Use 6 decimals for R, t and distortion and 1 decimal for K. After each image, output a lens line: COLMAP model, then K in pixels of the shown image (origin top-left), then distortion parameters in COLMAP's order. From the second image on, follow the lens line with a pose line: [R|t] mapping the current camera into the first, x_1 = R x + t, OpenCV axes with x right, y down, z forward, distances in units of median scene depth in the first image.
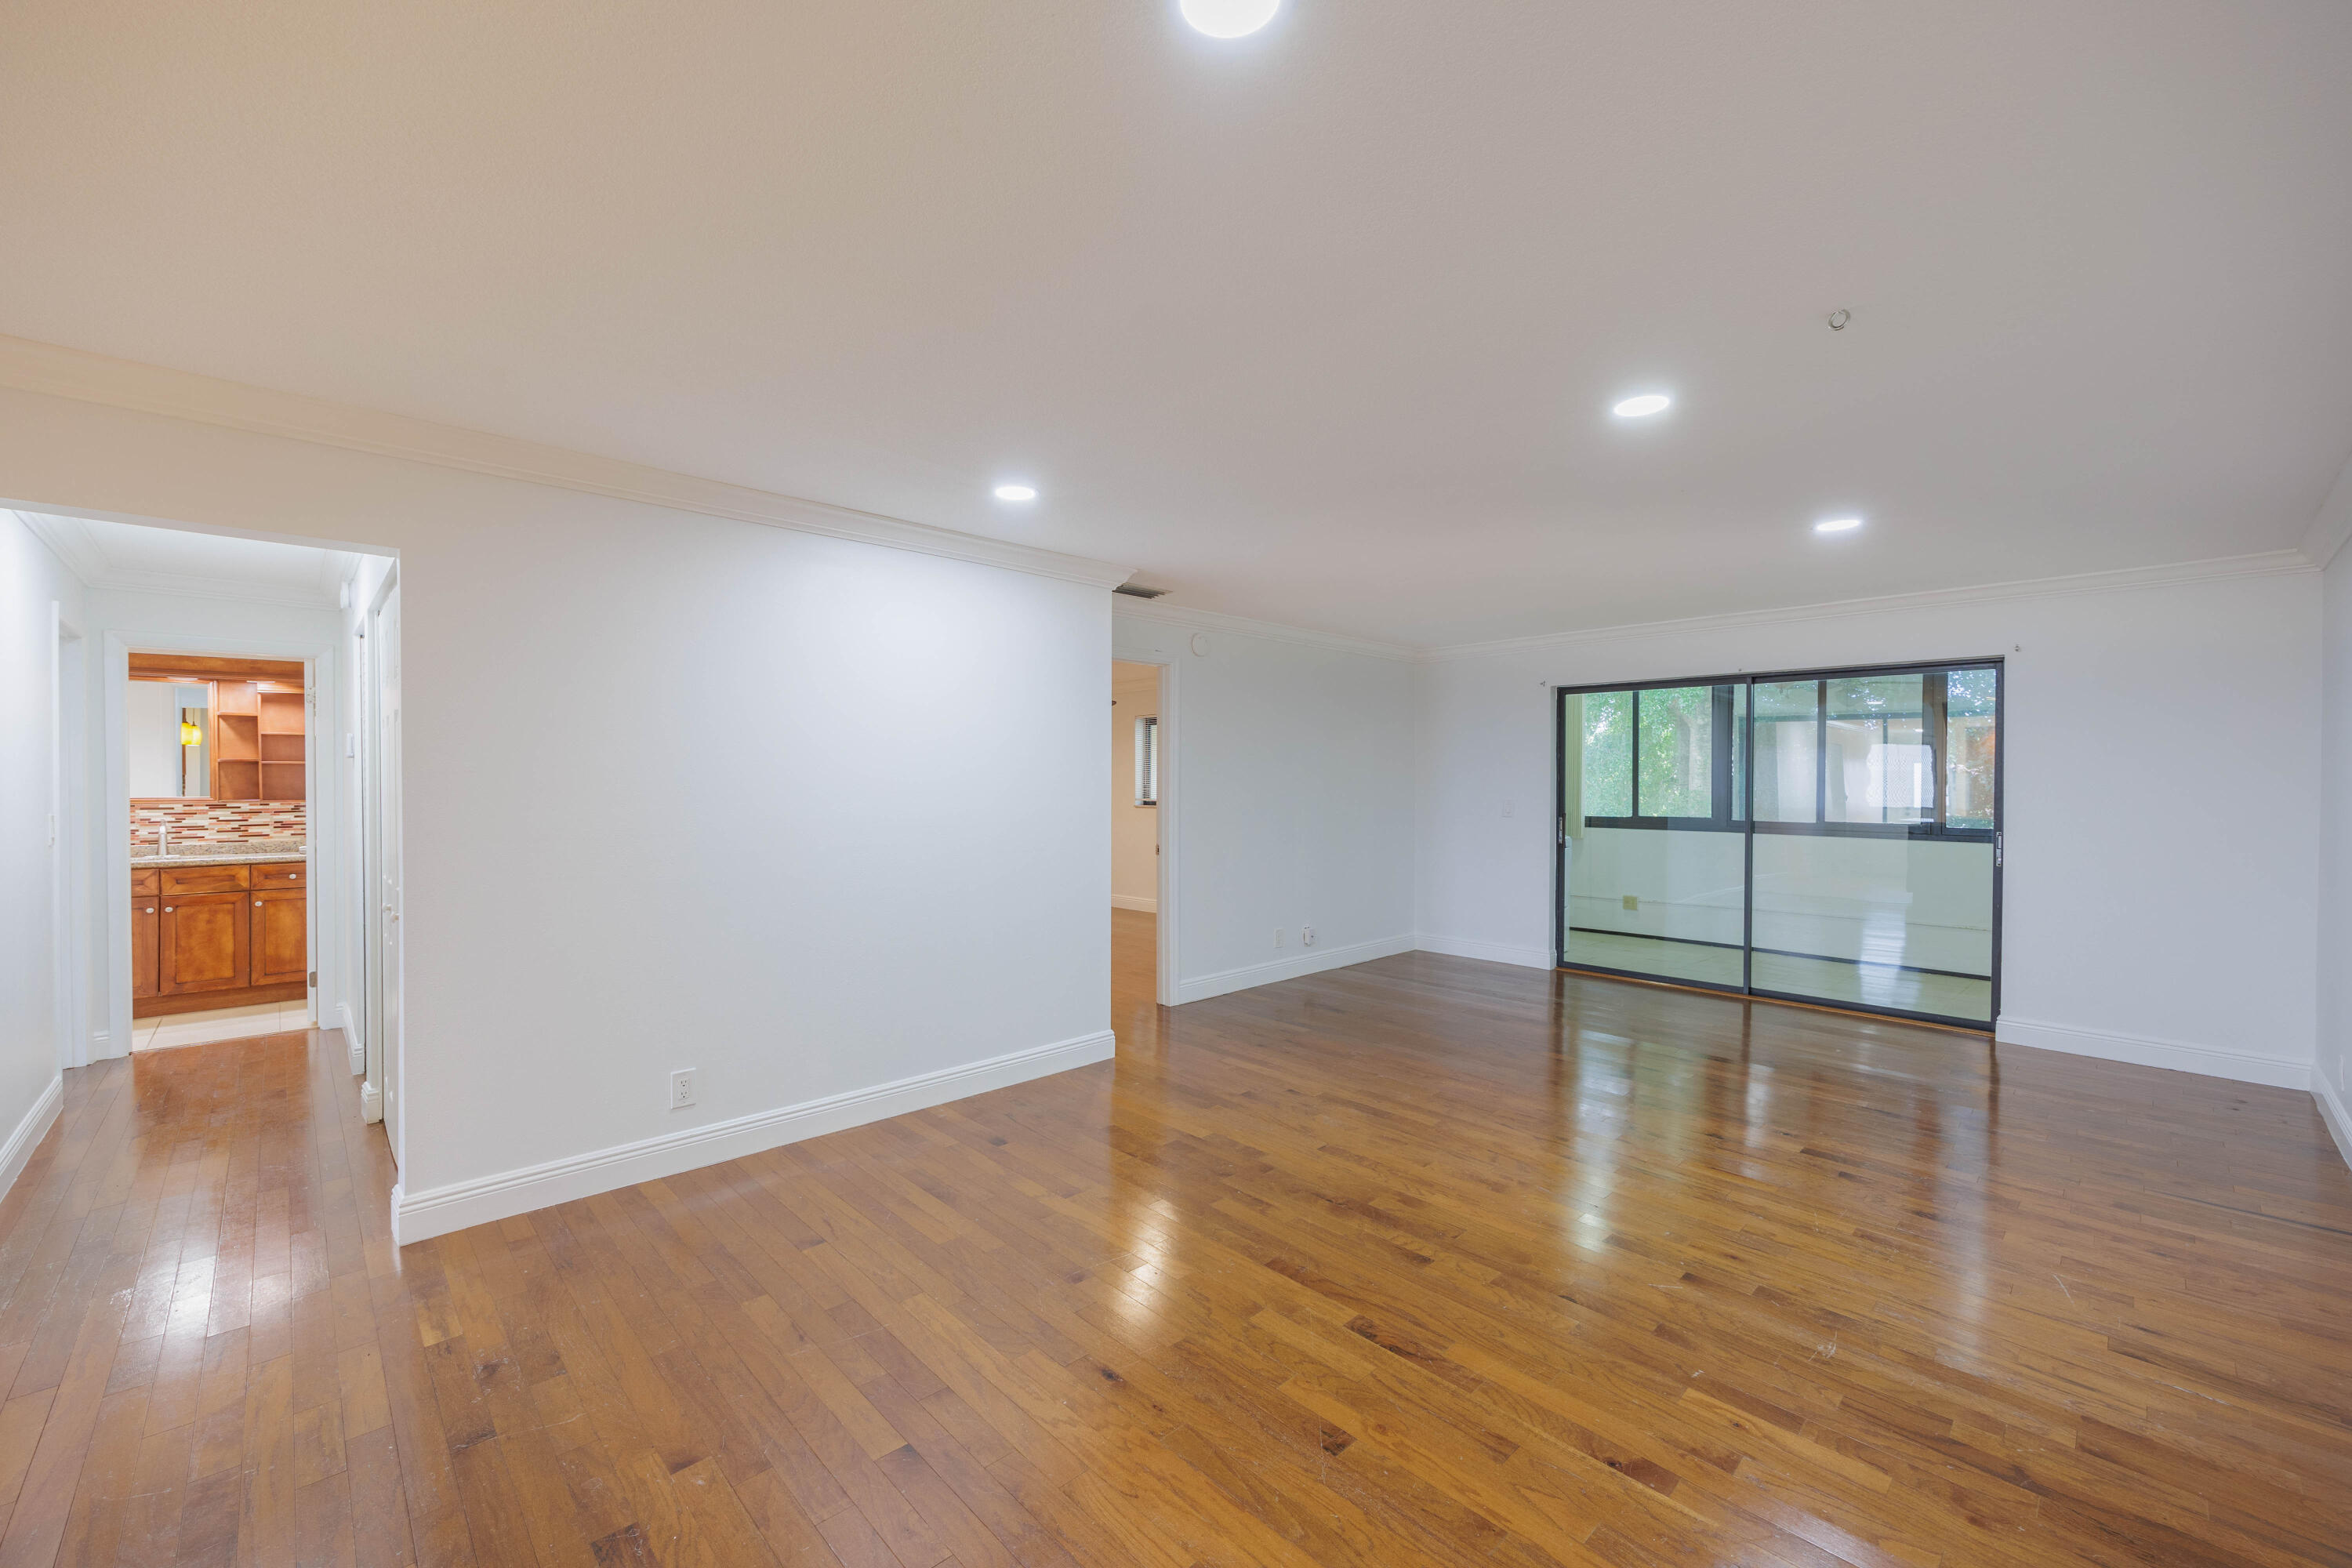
lens RADIAL K [[941.7, 0, 1176.0], [0, 941.7, 784.0], [0, 0, 1]] dist [-0.000162, 0.000249]
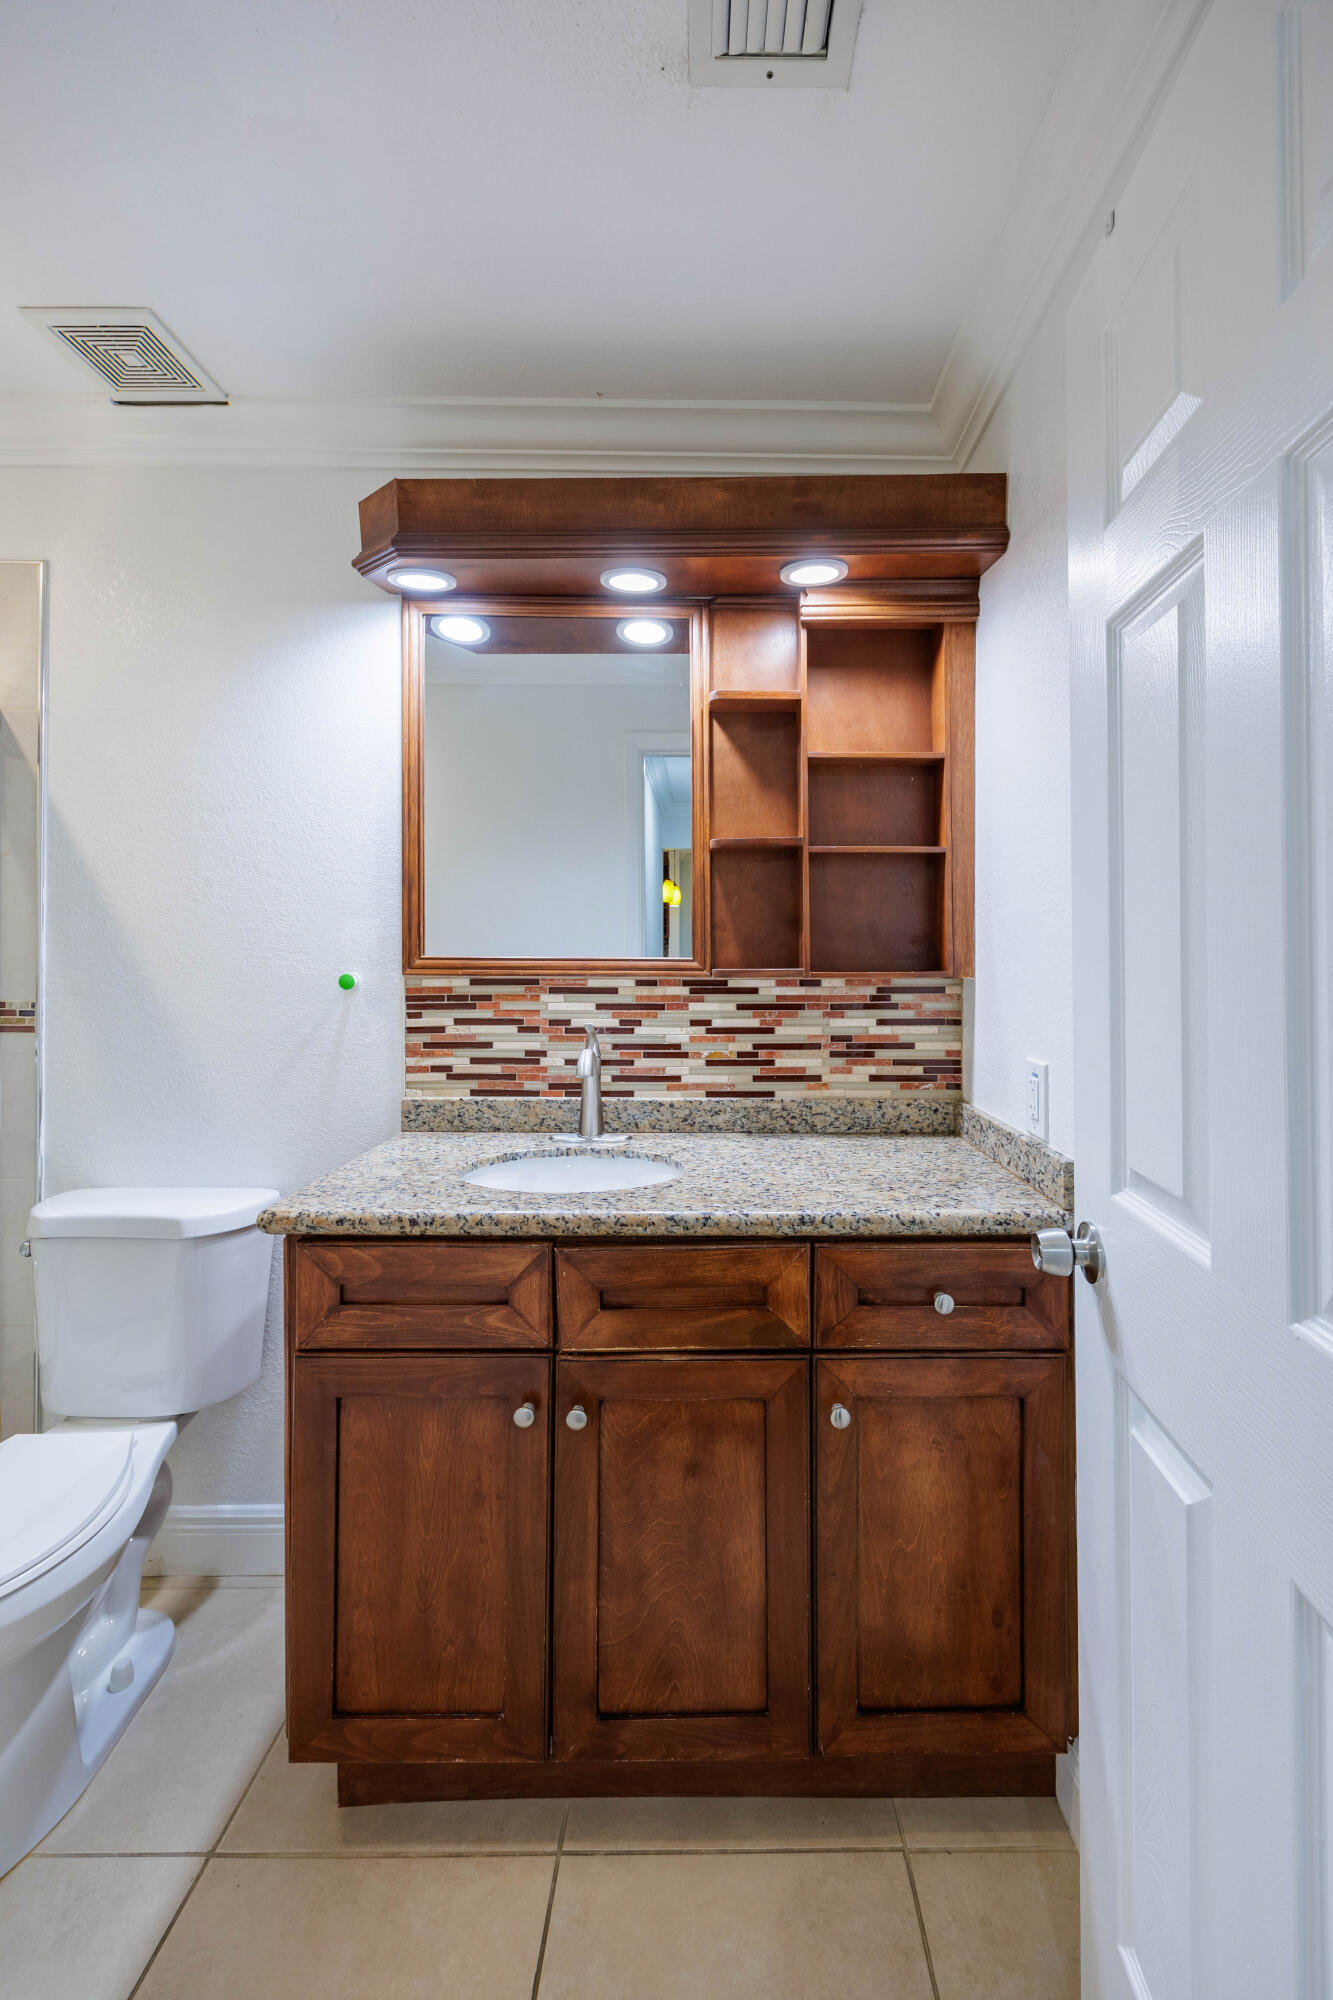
lens RADIAL K [[826.7, 0, 730.5], [0, 826.7, 944.2], [0, 0, 1]] dist [0.002184, 0.000328]
pose [[0.737159, -0.005506, -0.675697, -0.821098], [-0.004010, 0.999914, -0.012523, 0.012563], [0.675707, 0.011941, 0.737073, 0.796268]]
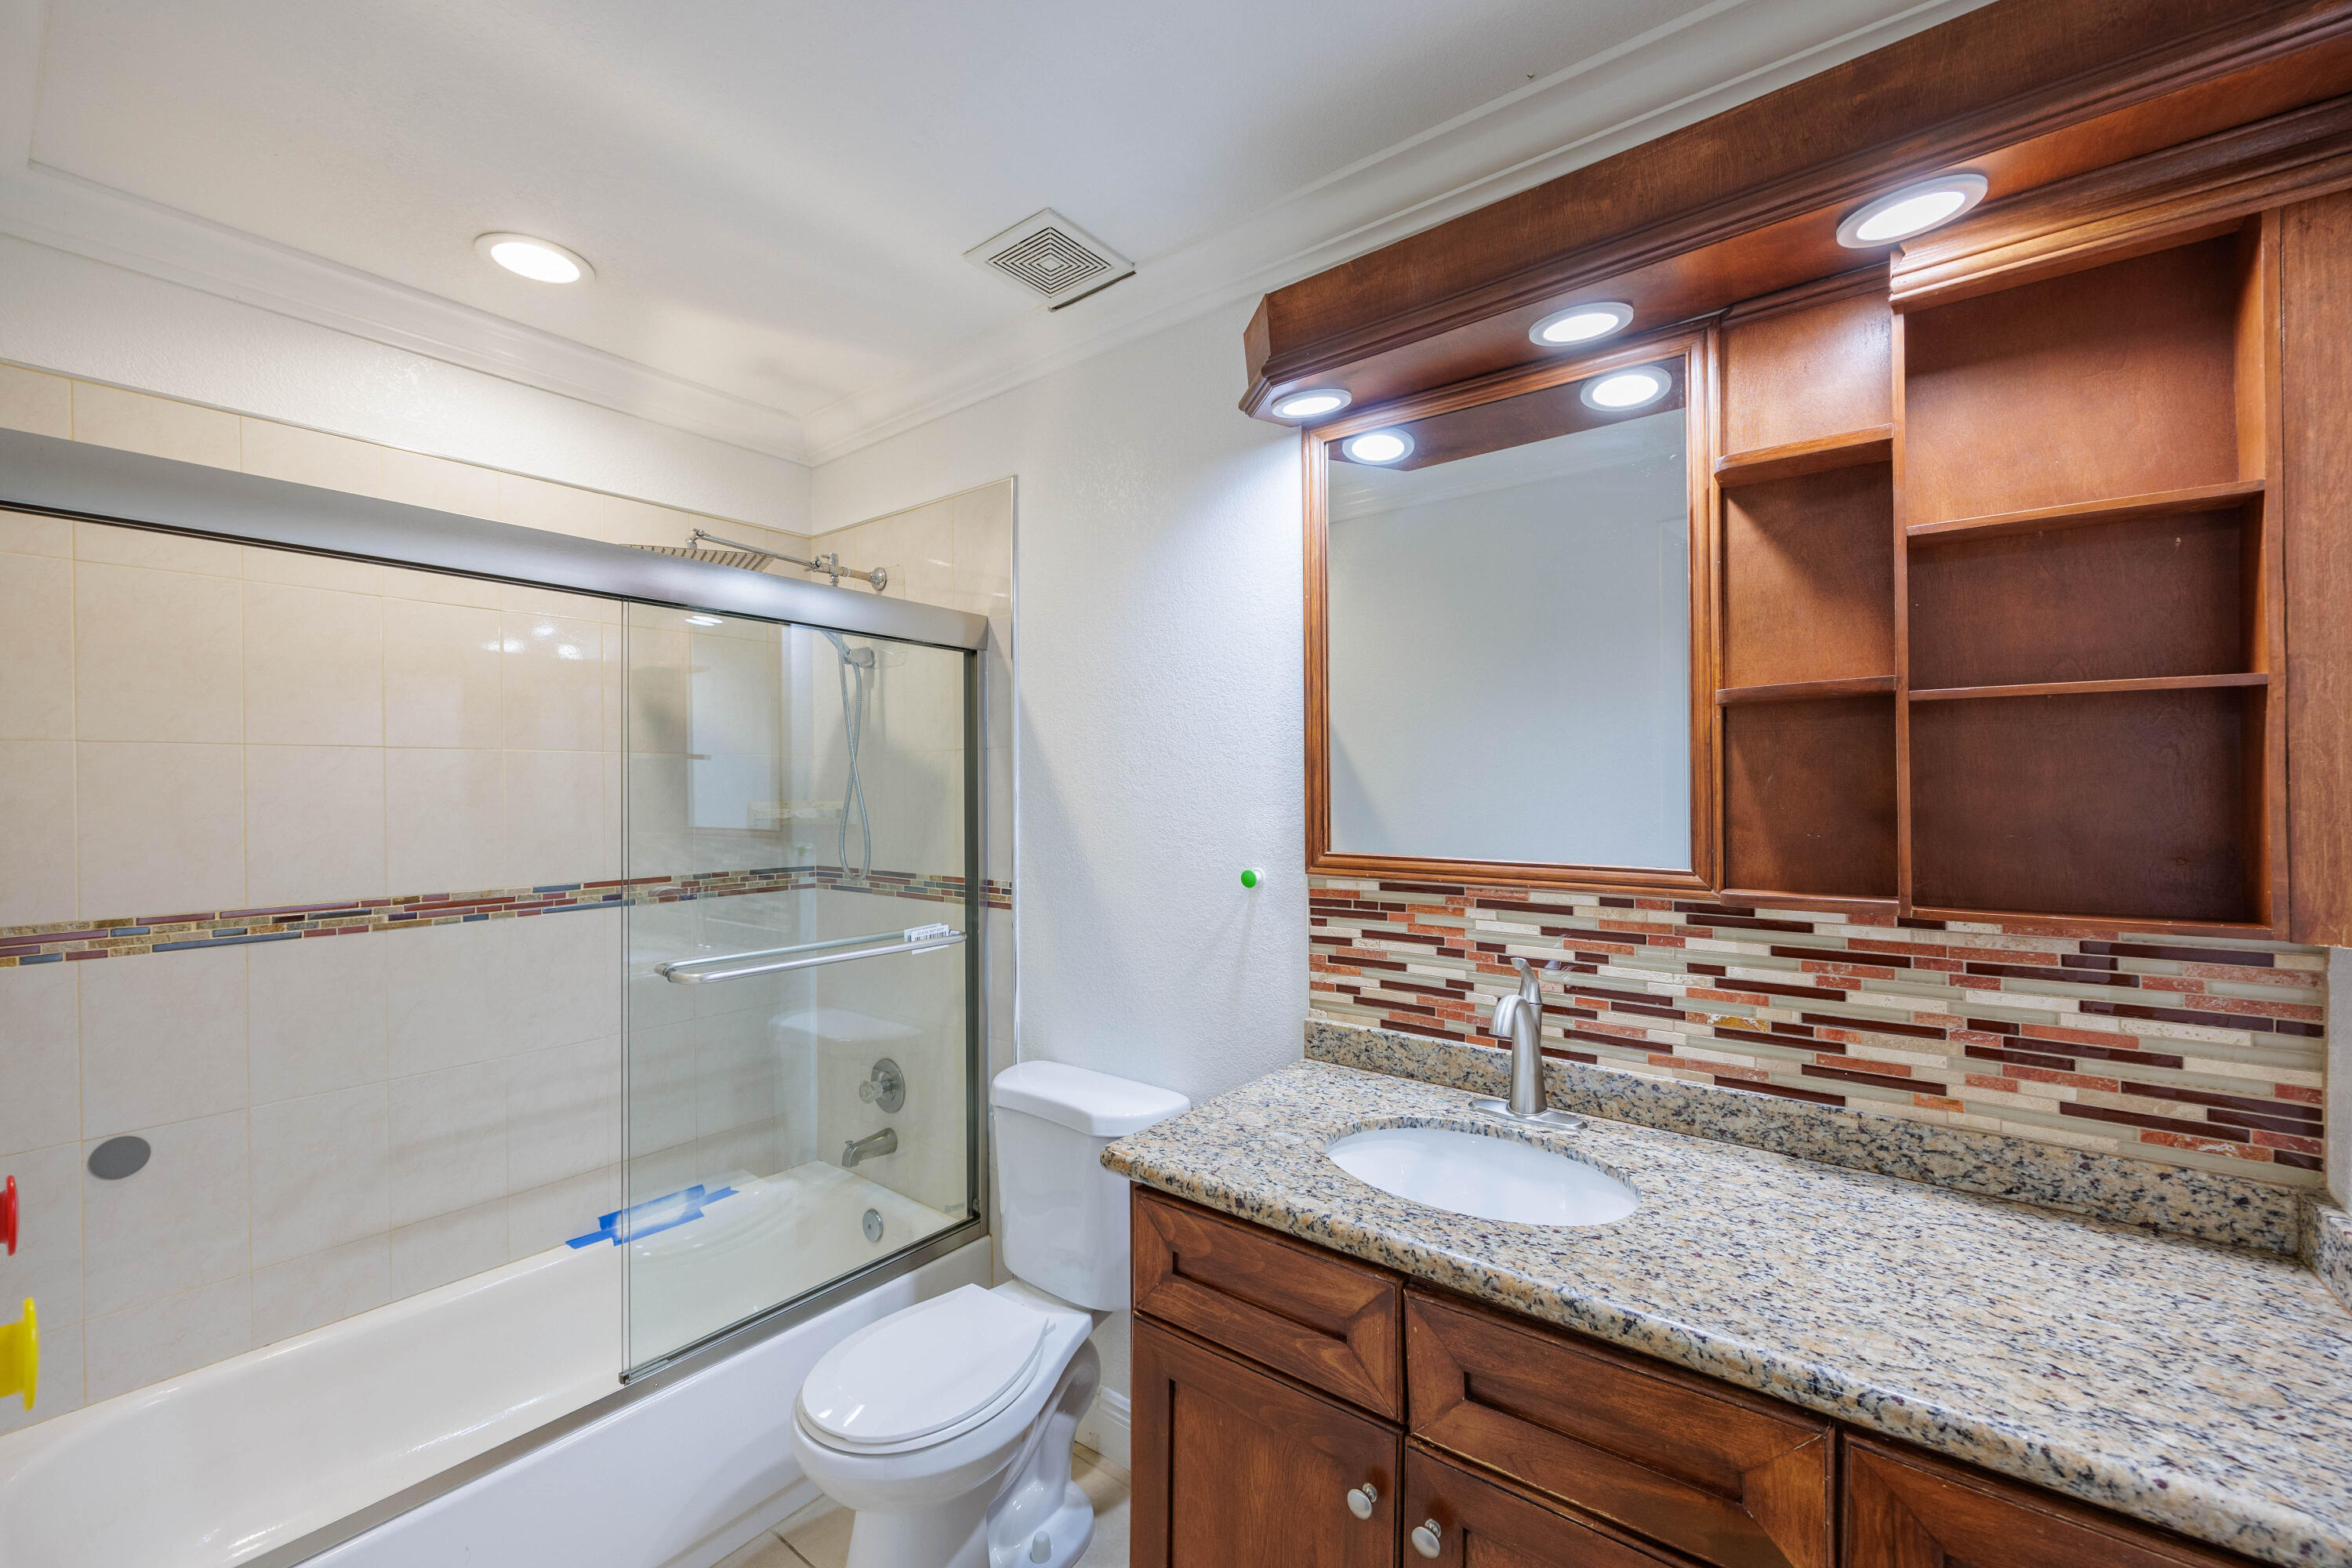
lens RADIAL K [[940.3, 0, 1173.1], [0, 940.3, 794.1], [0, 0, 1]] dist [0.000743, 0.000064]
pose [[0.149801, 0.004051, -0.988708, -0.830149], [-0.002951, 0.999989, 0.003650, -0.004175], [0.988712, 0.002371, 0.149812, 0.850232]]
